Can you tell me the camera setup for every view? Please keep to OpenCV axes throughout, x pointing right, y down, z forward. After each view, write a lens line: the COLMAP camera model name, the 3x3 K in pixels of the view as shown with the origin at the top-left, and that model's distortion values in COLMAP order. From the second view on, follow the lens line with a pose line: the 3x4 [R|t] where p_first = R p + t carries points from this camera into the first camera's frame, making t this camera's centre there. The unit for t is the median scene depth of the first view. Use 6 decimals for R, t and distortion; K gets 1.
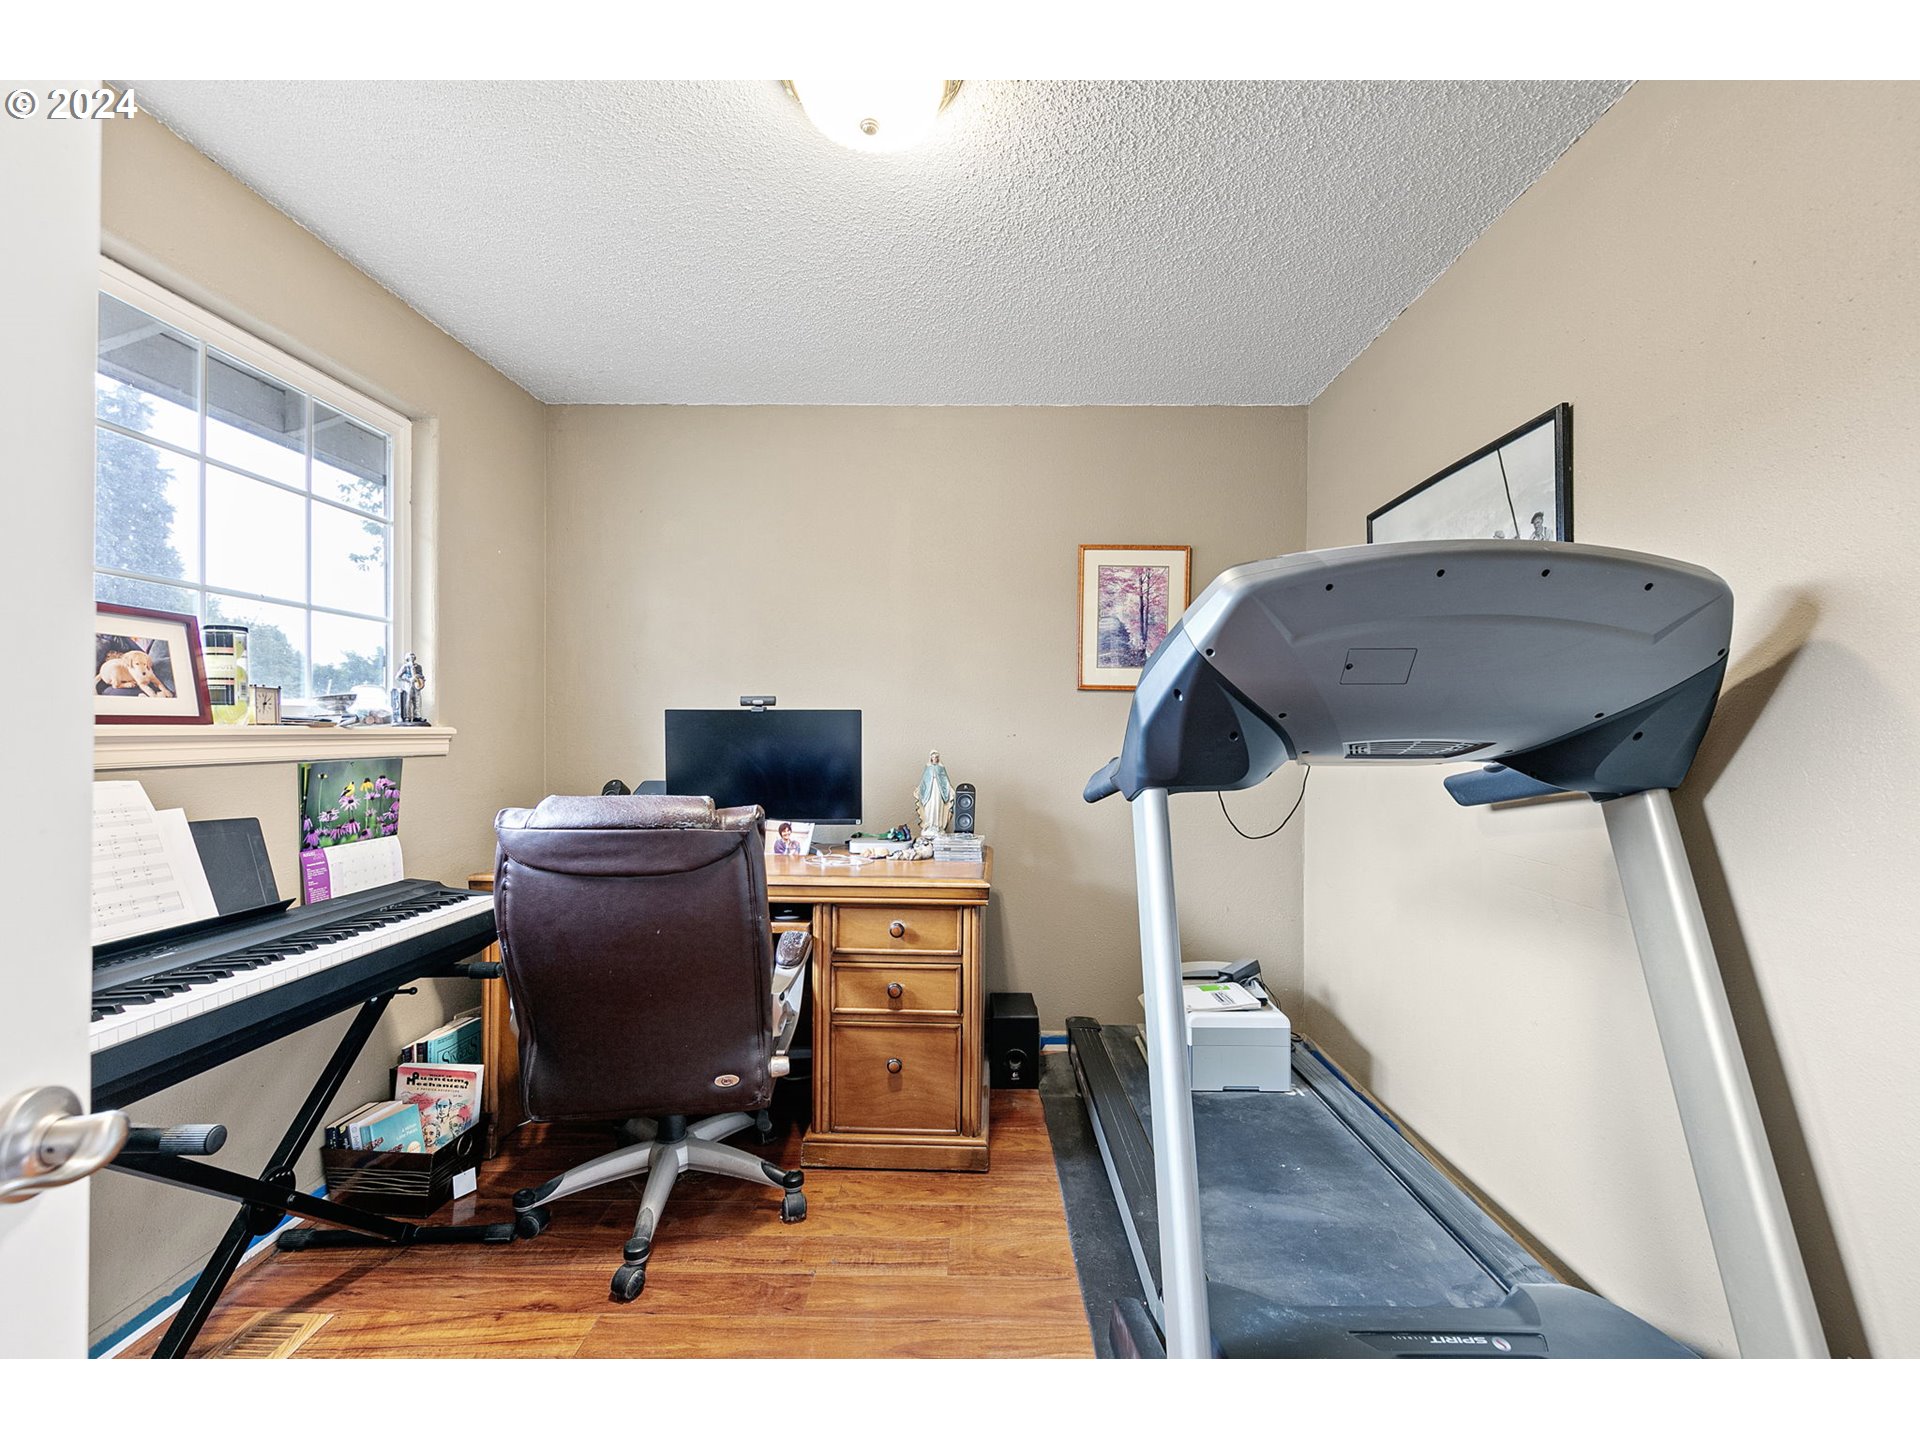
lens RADIAL K [[804.7, 0, 968.3], [0, 804.7, 731.6], [0, 0, 1]] dist [0.003994, -0.000934]
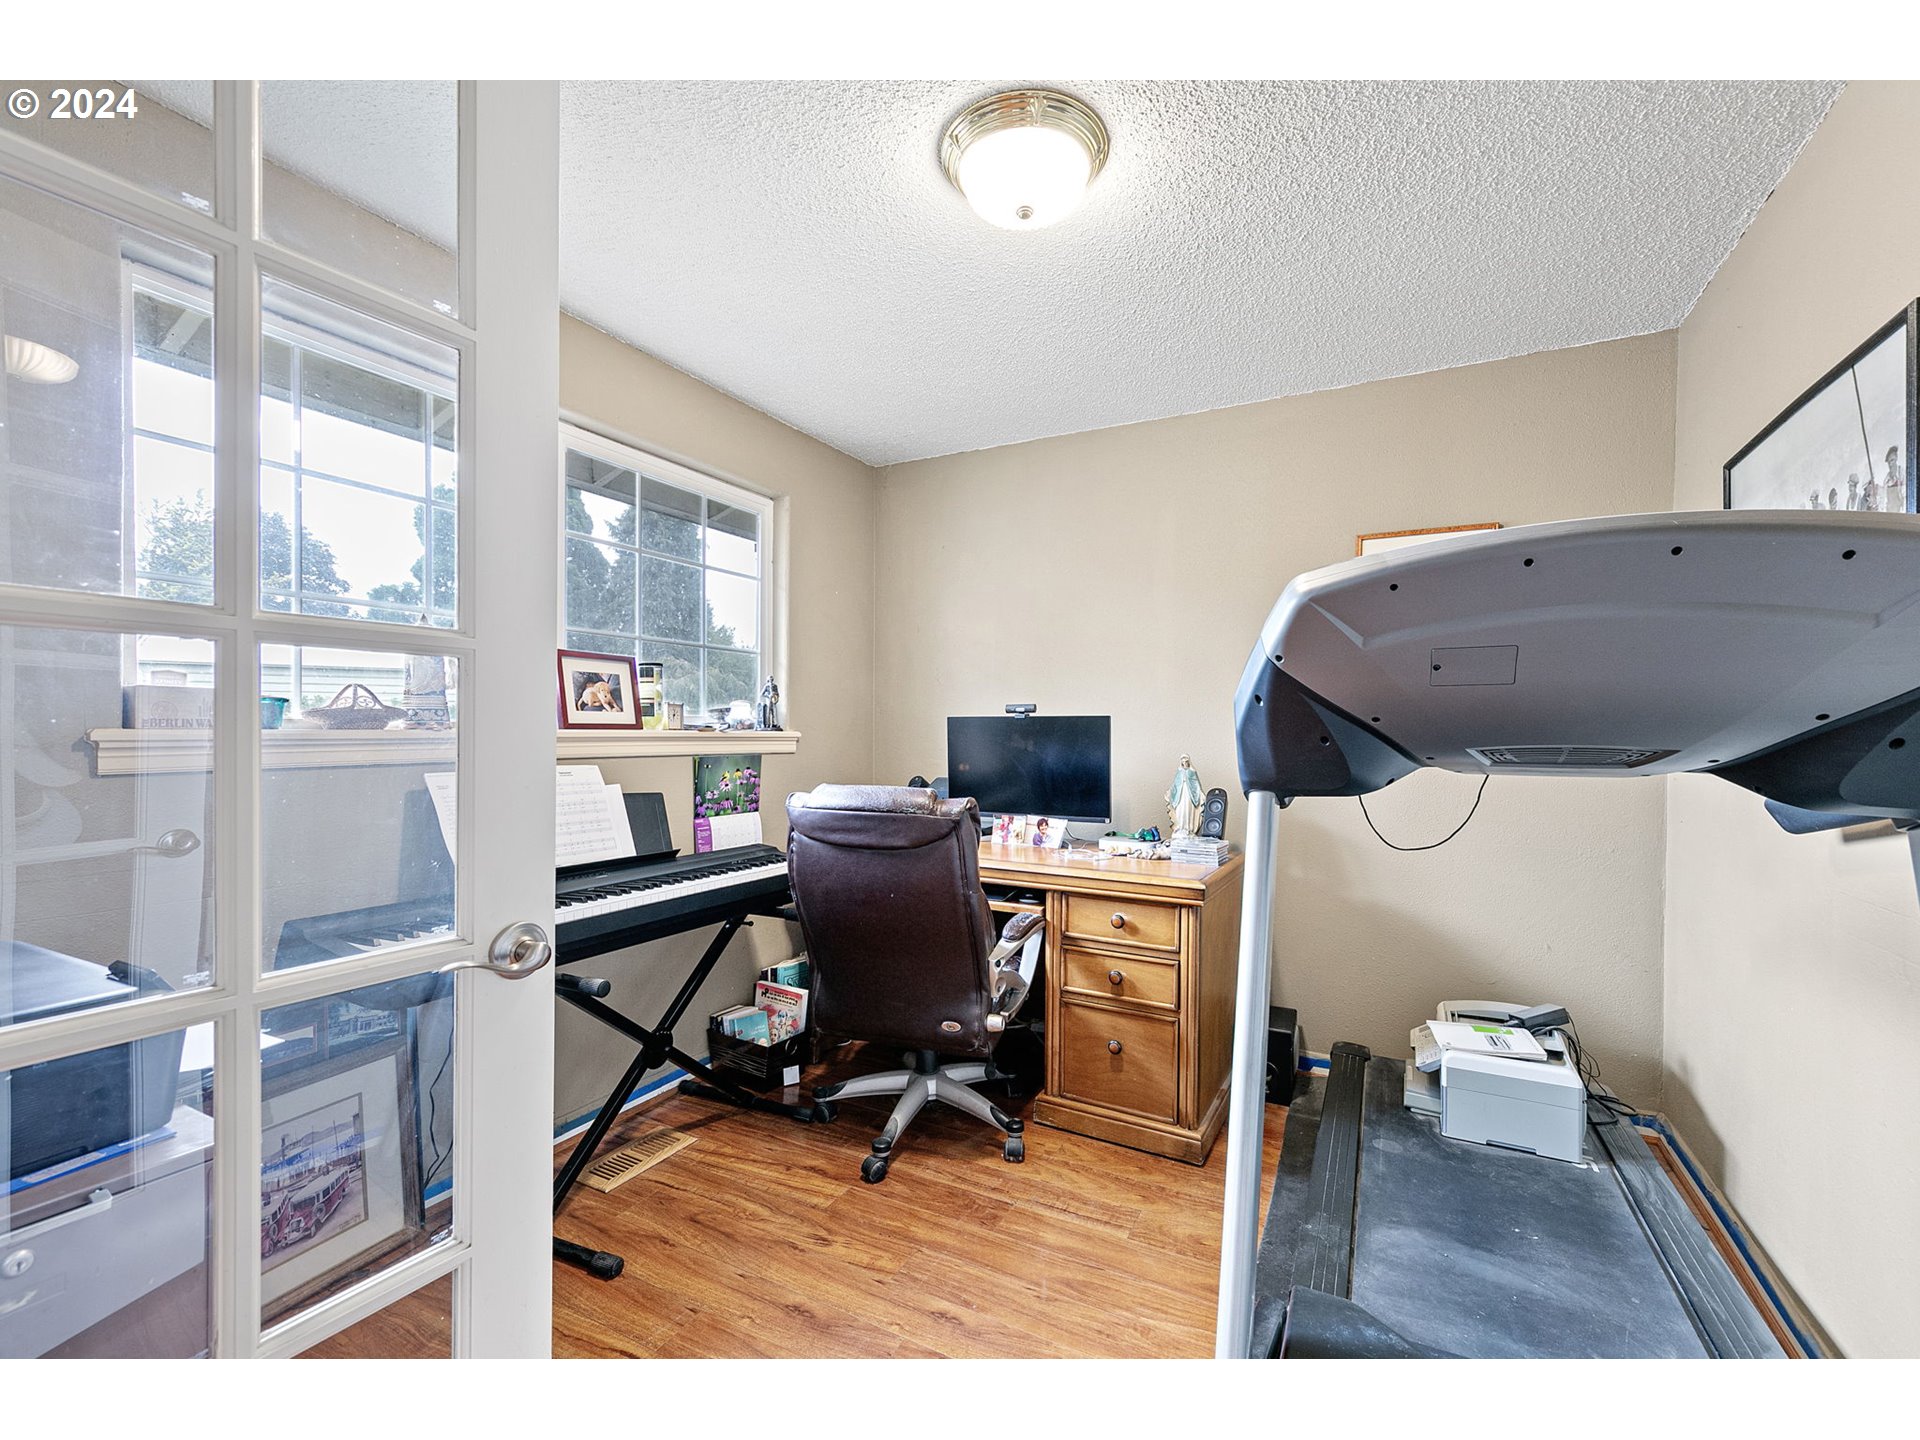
lens RADIAL K [[817.7, 0, 969.1], [0, 817.7, 744.6], [0, 0, 1]] dist [0.004420, -0.000646]
pose [[0.890832, 0.008112, -0.454261, 0.248568], [-0.003982, 0.999942, 0.010046, 0.001211], [0.454316, -0.007141, 0.890812, -0.063416]]
